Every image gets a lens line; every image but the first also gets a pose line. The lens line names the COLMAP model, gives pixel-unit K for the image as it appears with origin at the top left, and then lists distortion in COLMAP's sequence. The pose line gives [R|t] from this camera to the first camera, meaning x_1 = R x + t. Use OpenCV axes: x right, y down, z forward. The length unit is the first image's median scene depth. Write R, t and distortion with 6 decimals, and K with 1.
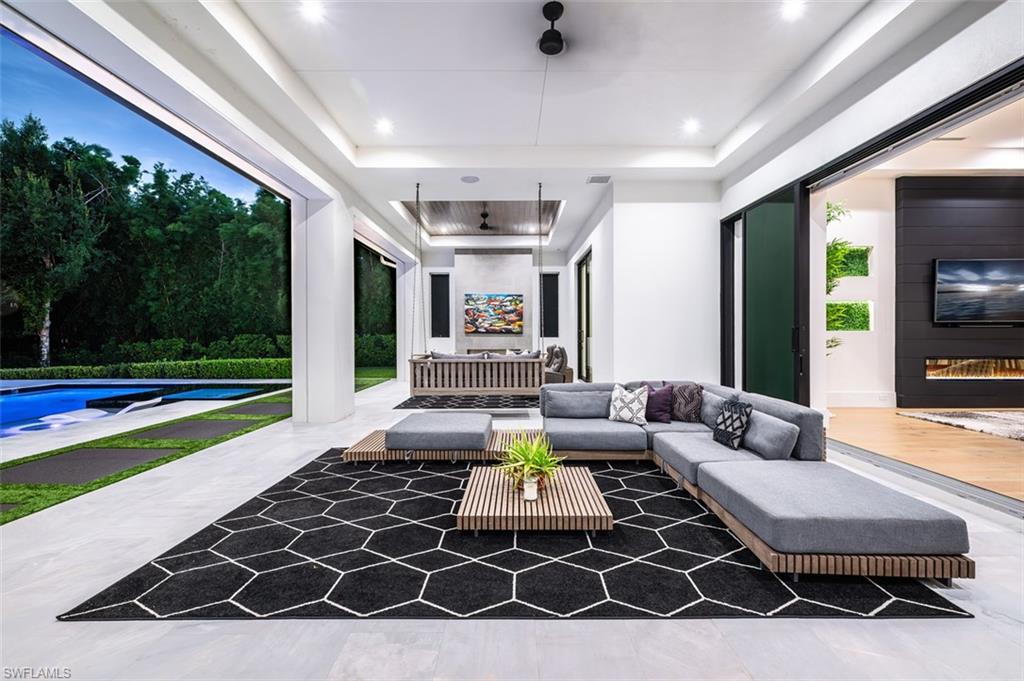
lens RADIAL K [[430.0, 0, 513.3], [0, 430.0, 339.8], [0, 0, 1]] dist [-0.000205, 0.001199]
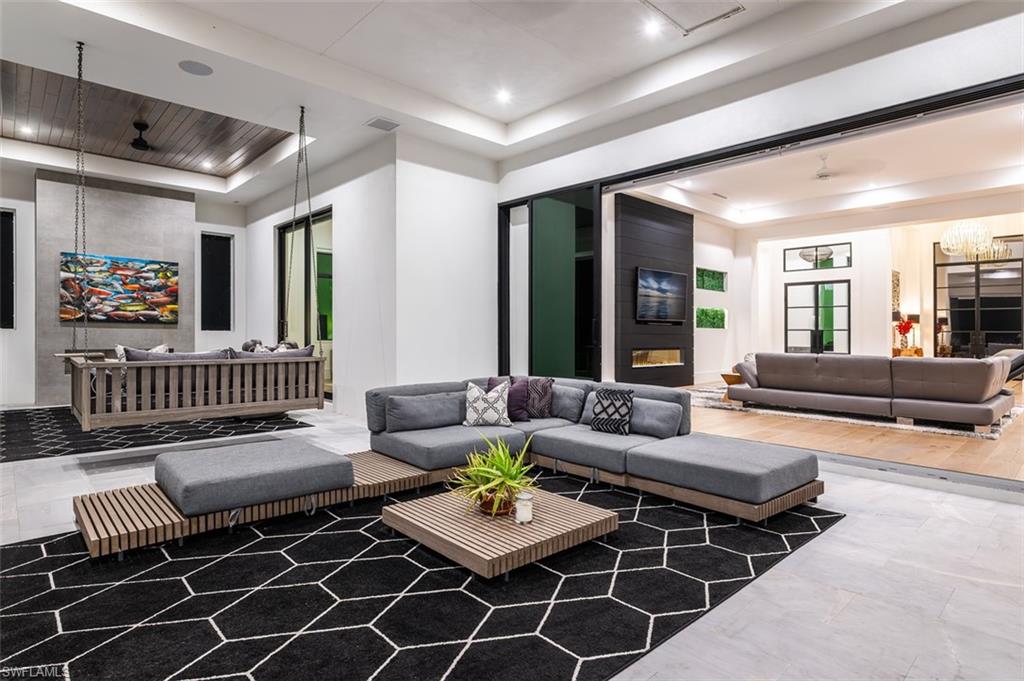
lens RADIAL K [[547.5, 0, 512.6], [0, 547.5, 335.7], [0, 0, 1]] dist [0.003660, -0.002811]
pose [[0.732030, 0.006420, 0.681242, -0.296300], [-0.001688, 0.999970, -0.007610, 0.014892], [-0.681270, 0.004421, 0.732019, 0.117657]]
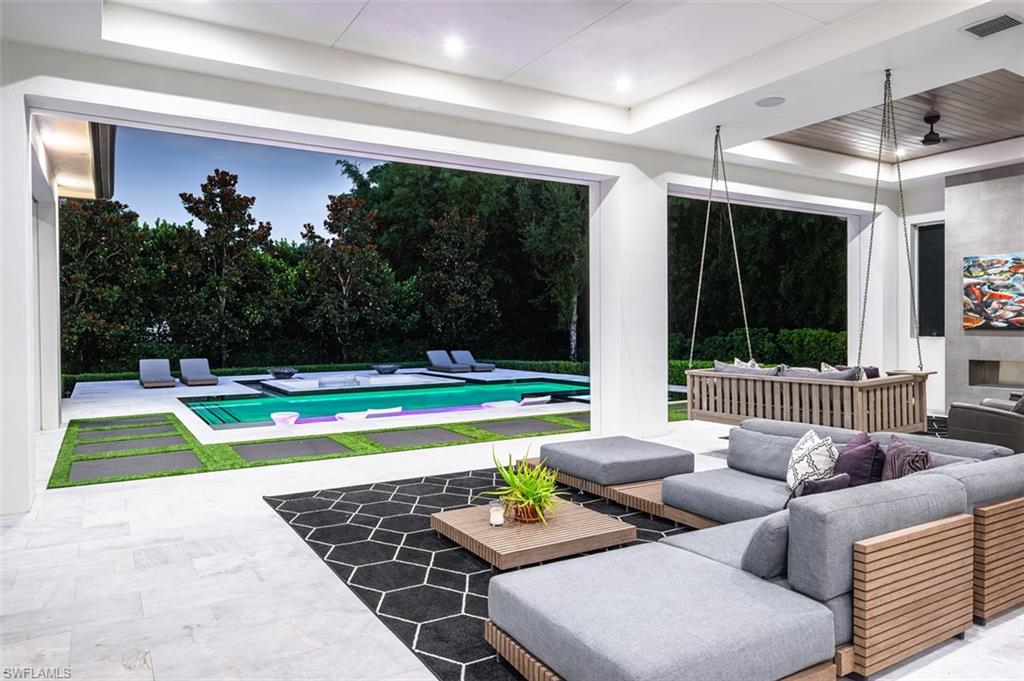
lens RADIAL K [[683.6, 0, 510.1], [0, 683.6, 336.2], [0, 0, 1]] dist [0.001156, 0.003847]
pose [[0.515744, 0.009162, -0.856694, 0.584181], [-0.003212, 0.999956, 0.008761, -0.022105], [0.856737, -0.001766, 0.515751, 0.114766]]
